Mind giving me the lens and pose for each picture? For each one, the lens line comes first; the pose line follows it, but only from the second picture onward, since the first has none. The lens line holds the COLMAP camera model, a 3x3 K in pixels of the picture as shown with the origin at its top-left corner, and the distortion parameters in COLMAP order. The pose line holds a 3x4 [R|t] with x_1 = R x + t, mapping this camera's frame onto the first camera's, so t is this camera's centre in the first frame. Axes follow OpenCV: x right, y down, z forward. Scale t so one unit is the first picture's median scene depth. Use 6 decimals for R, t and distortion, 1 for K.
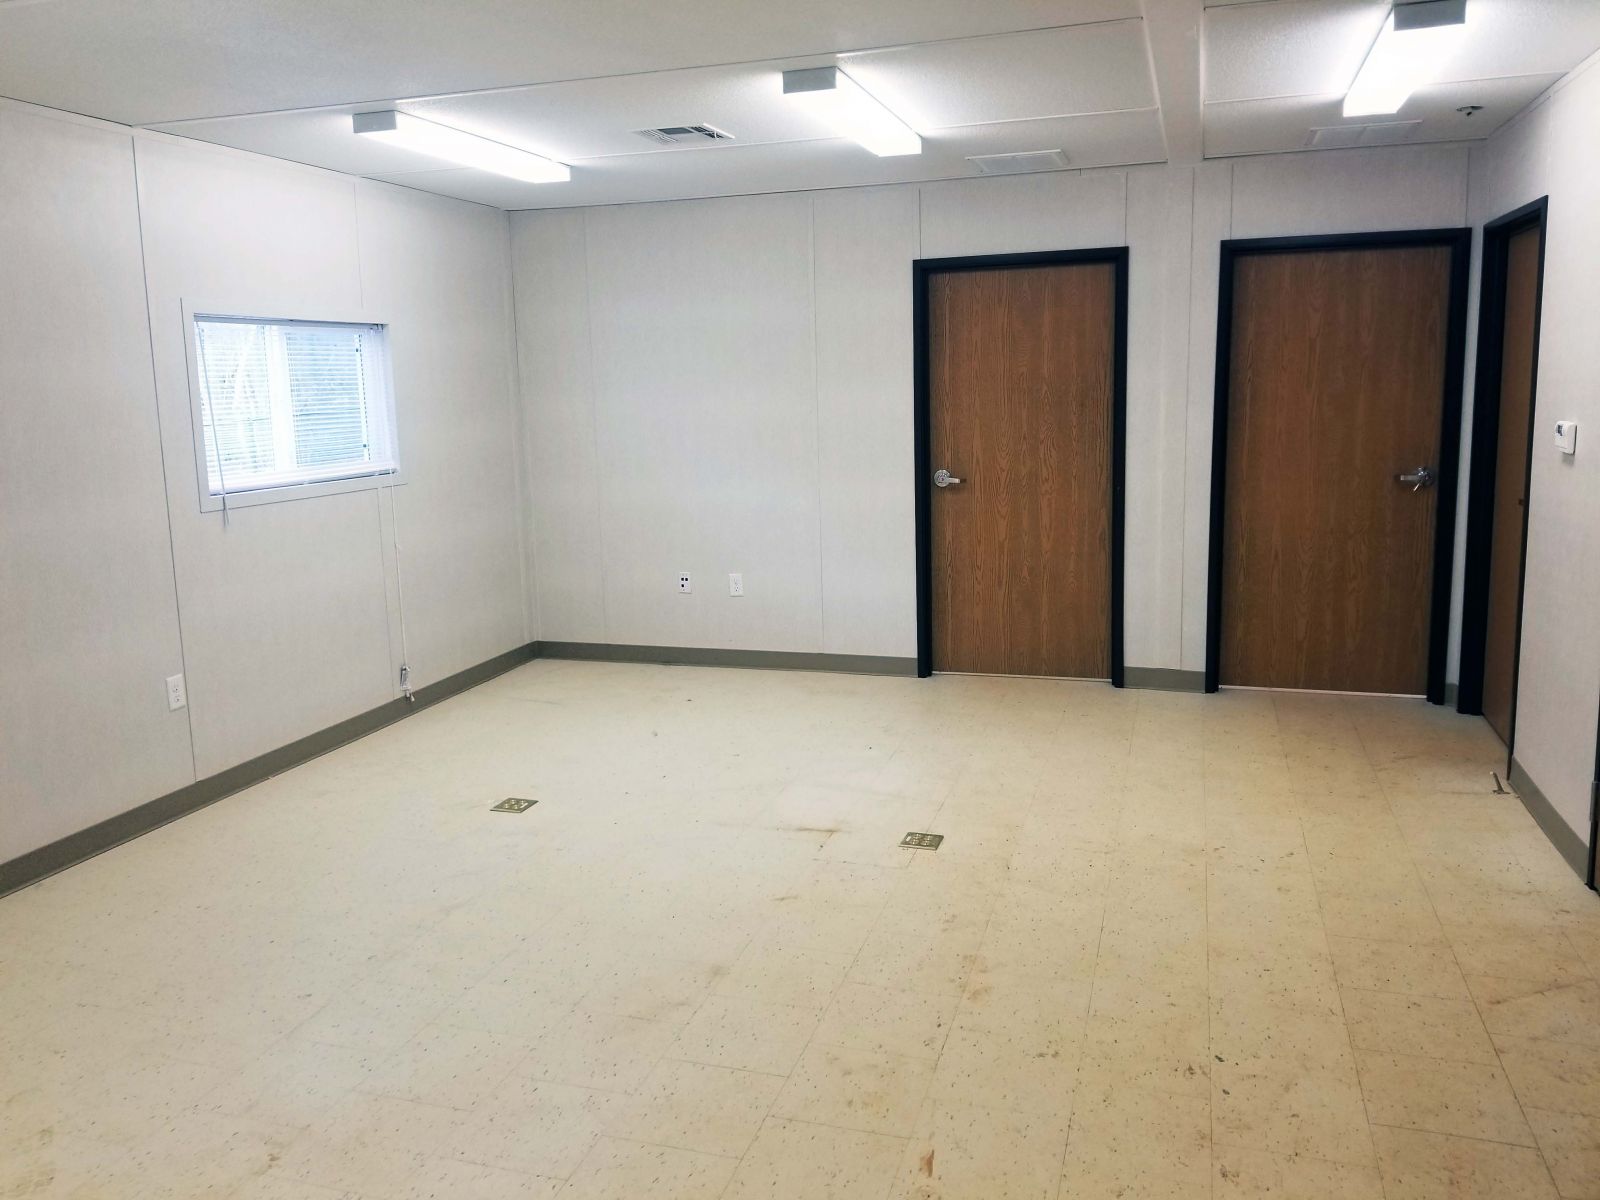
lens RADIAL K [[1274.8, 0, 796.2], [0, 1274.8, 565.0], [0, 0, 1]] dist [0.161524, -0.308034]
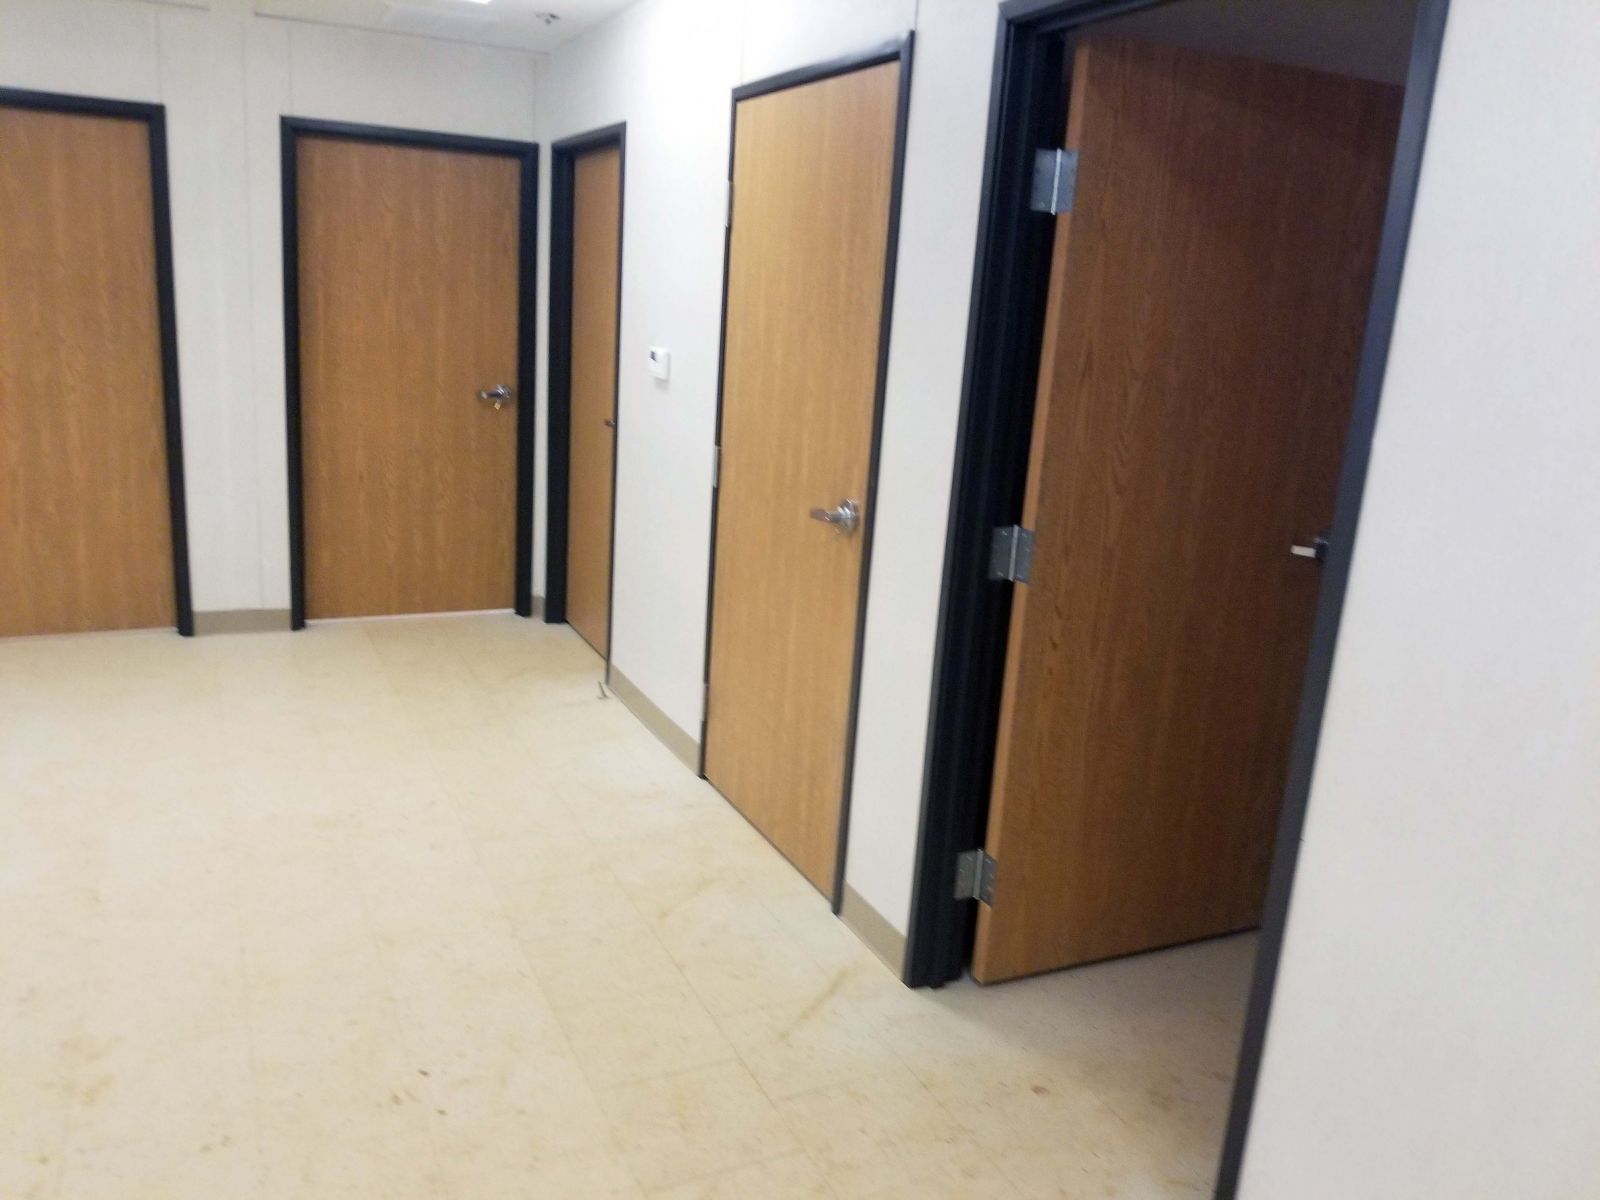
lens RADIAL K [[1224.3, 0, 799.8], [0, 1224.3, 572.1], [0, 0, 1]] dist [0.011909, -0.033247]
pose [[0.713318, -0.090624, 0.694957, -0.022433], [0.028930, 0.994567, 0.099999, -0.018637], [-0.700243, -0.051226, 0.712064, 0.160575]]
